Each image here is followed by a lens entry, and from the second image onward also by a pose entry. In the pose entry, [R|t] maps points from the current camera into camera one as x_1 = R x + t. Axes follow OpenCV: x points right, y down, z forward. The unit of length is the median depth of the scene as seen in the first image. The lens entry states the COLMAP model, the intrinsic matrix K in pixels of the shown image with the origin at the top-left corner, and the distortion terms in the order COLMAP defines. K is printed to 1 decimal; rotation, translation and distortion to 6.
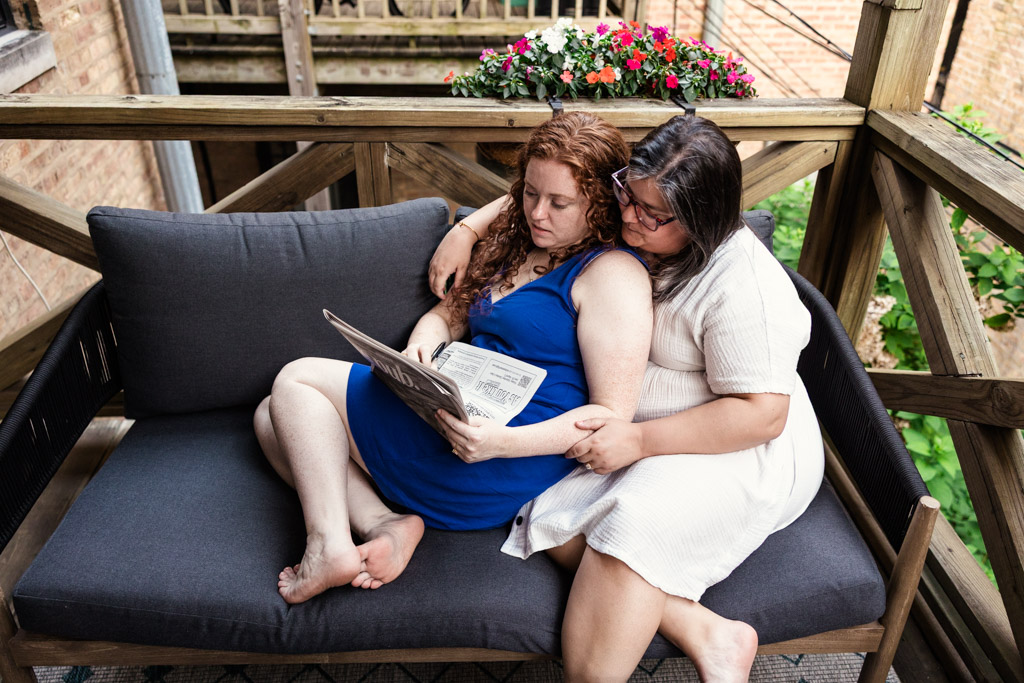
lens RADIAL K [[831.9, 0, 529.5], [0, 831.9, 340.9], [0, 0, 1]] dist [0.007416, 0.007554]
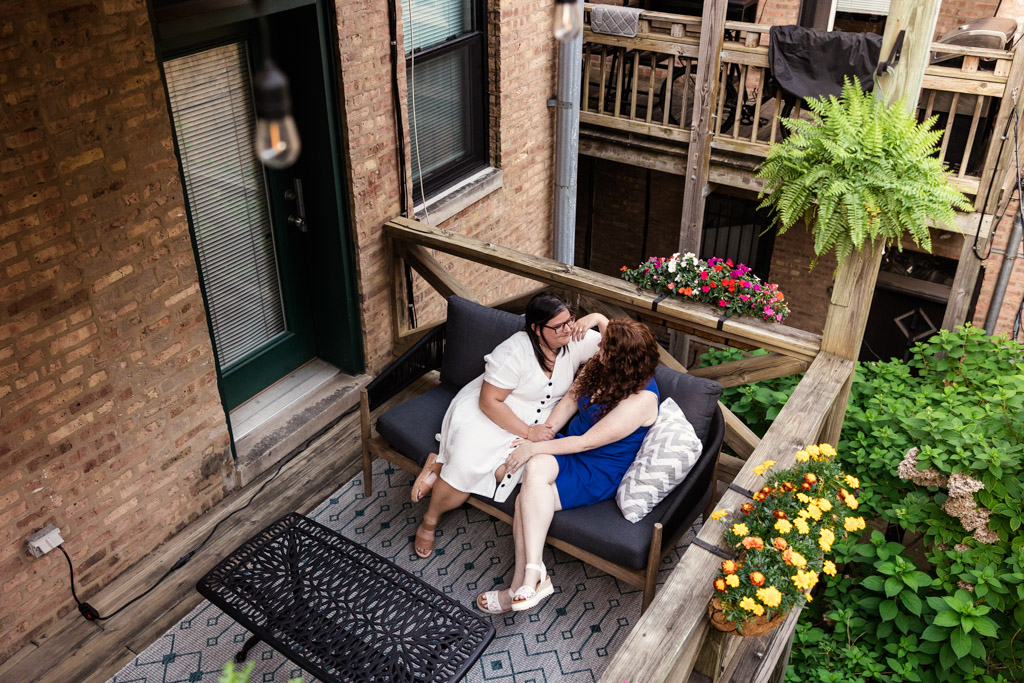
lens RADIAL K [[896.6, 0, 466.7], [0, 896.6, 335.7], [0, 0, 1]] dist [-0.004708, 0.000090]
pose [[0.771354, 0.298910, -0.561841, 0.532999], [-0.303969, 0.948666, 0.087389, -0.147670], [0.559120, 0.103374, 0.822617, -0.584483]]
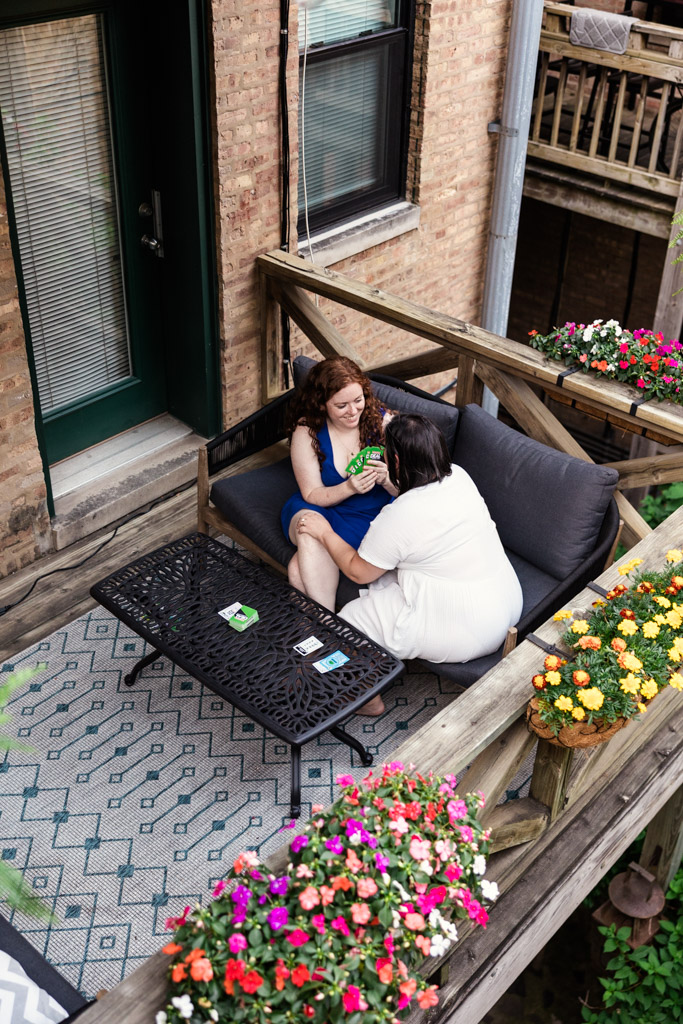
lens RADIAL K [[1147.2, 0, 341.5], [0, 1147.2, 512.0], [0, 0, 1]] dist [0.002105, 0.004796]
pose [[0.697647, 0.409436, -0.587921, 0.681728], [-0.387745, 0.905820, 0.170713, -0.147857], [0.602447, 0.108866, 0.790700, -0.590511]]
